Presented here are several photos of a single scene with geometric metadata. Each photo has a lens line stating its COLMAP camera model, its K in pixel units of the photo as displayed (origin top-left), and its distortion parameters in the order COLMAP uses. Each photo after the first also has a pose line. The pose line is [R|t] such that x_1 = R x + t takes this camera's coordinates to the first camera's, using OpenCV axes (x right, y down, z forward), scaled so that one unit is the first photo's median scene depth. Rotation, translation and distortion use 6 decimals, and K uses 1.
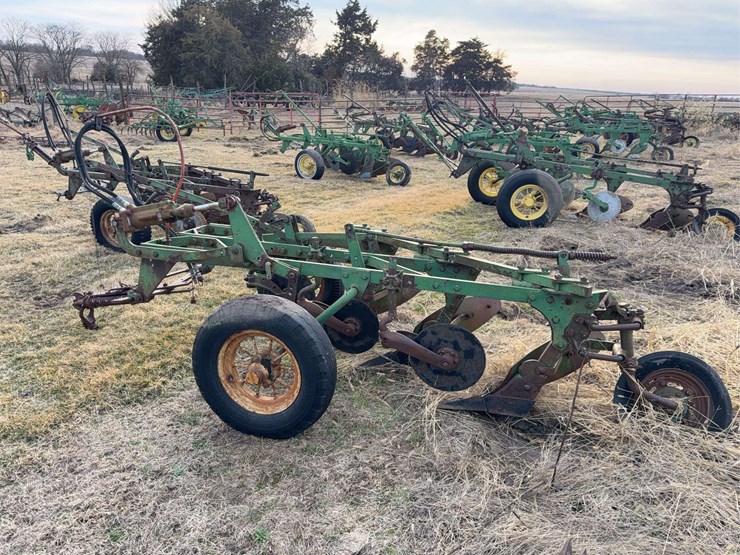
lens RADIAL K [[510.2, 0, 370.0], [0, 510.2, 277.5], [0, 0, 1]] dist [0.048202, -0.073687]
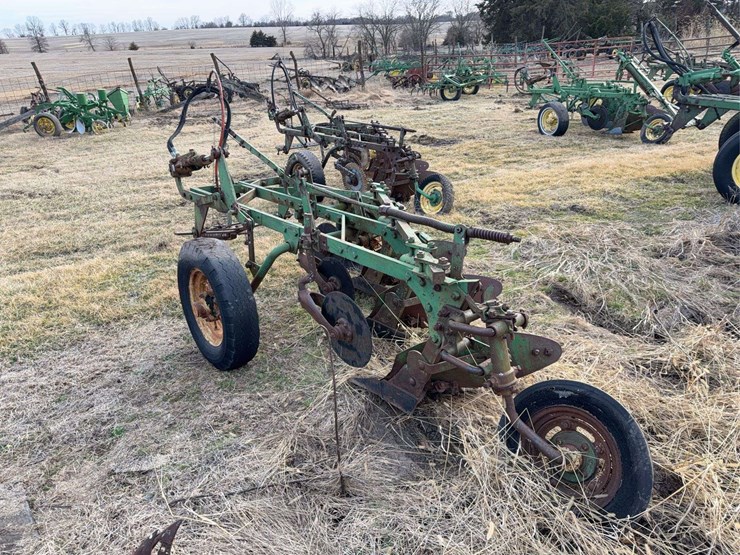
lens RADIAL K [[510.2, 0, 370.0], [0, 510.2, 277.5], [0, 0, 1]] dist [0.048202, -0.073687]
pose [[0.822816, 0.149010, -0.548424, 0.162726], [-0.106722, 0.988359, 0.108426, -0.009645], [0.558197, -0.030685, 0.829141, 0.062908]]
